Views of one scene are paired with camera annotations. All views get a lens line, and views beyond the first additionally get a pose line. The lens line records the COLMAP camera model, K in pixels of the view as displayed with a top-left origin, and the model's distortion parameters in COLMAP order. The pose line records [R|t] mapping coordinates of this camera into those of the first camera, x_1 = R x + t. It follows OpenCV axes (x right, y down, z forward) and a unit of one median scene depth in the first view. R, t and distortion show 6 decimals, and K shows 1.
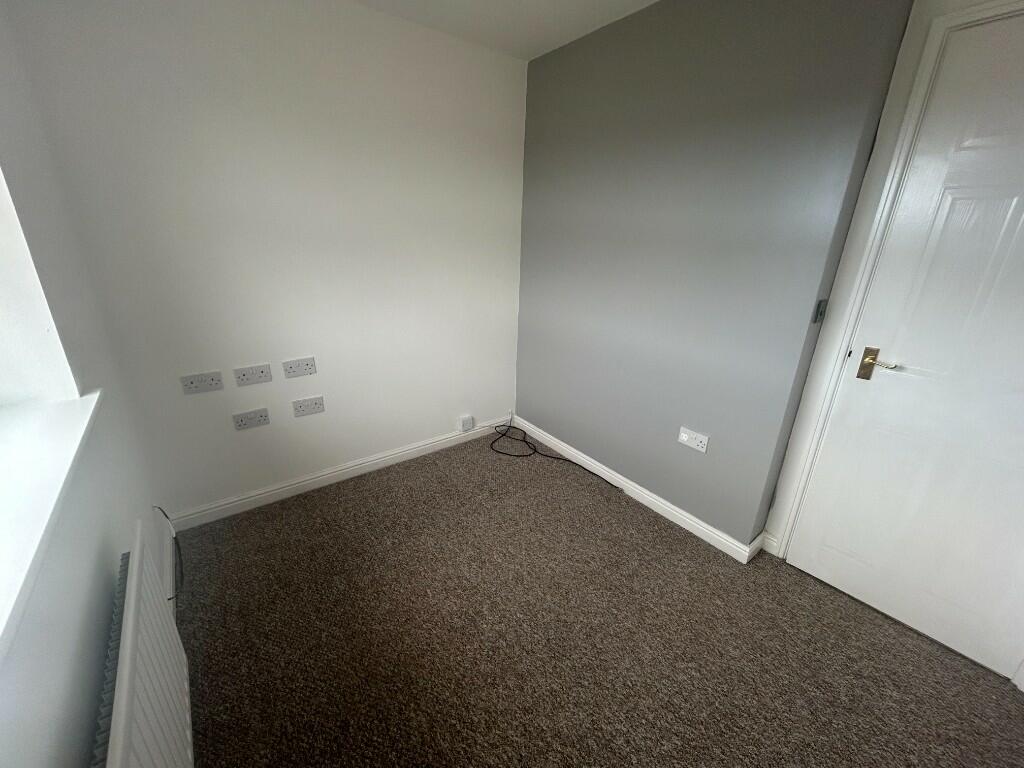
lens RADIAL K [[414.6, 0, 512.0], [0, 414.6, 384.0], [0, 0, 1]] dist [-0.001892, 0.000552]
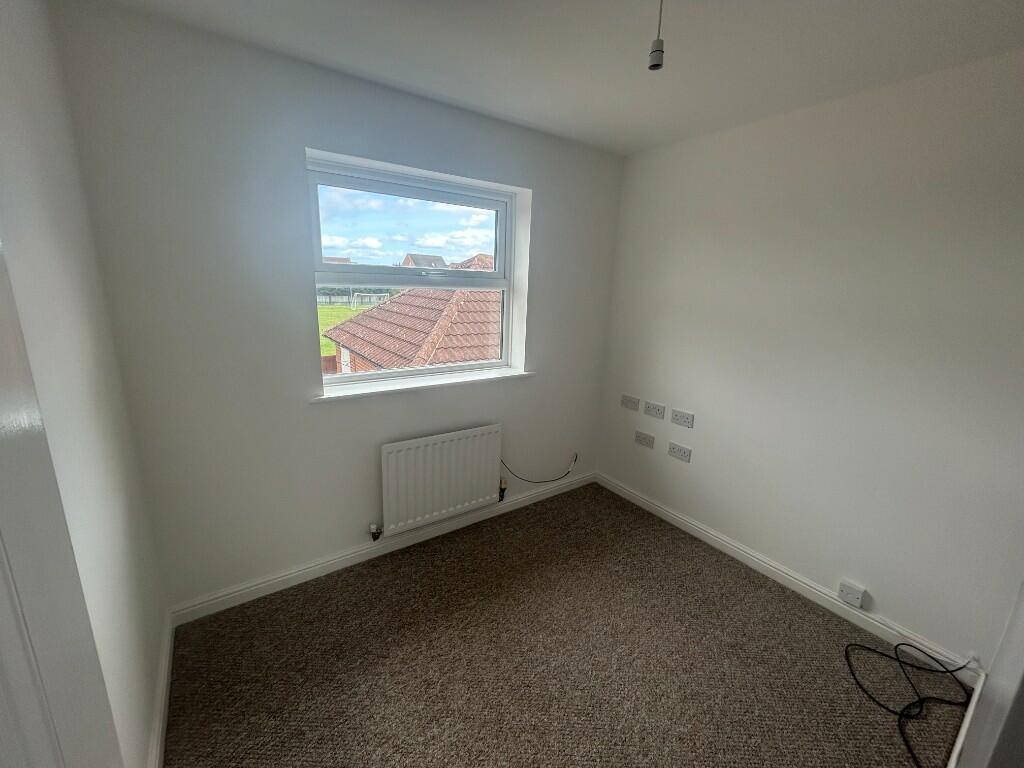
lens RADIAL K [[414.6, 0, 512.0], [0, 414.6, 384.0], [0, 0, 1]] dist [-0.001892, 0.000552]
pose [[-0.043716, 0.208754, -0.976991, 0.665803], [-0.376231, 0.902490, 0.209671, -0.194222], [0.925494, 0.376740, 0.039086, 0.439856]]
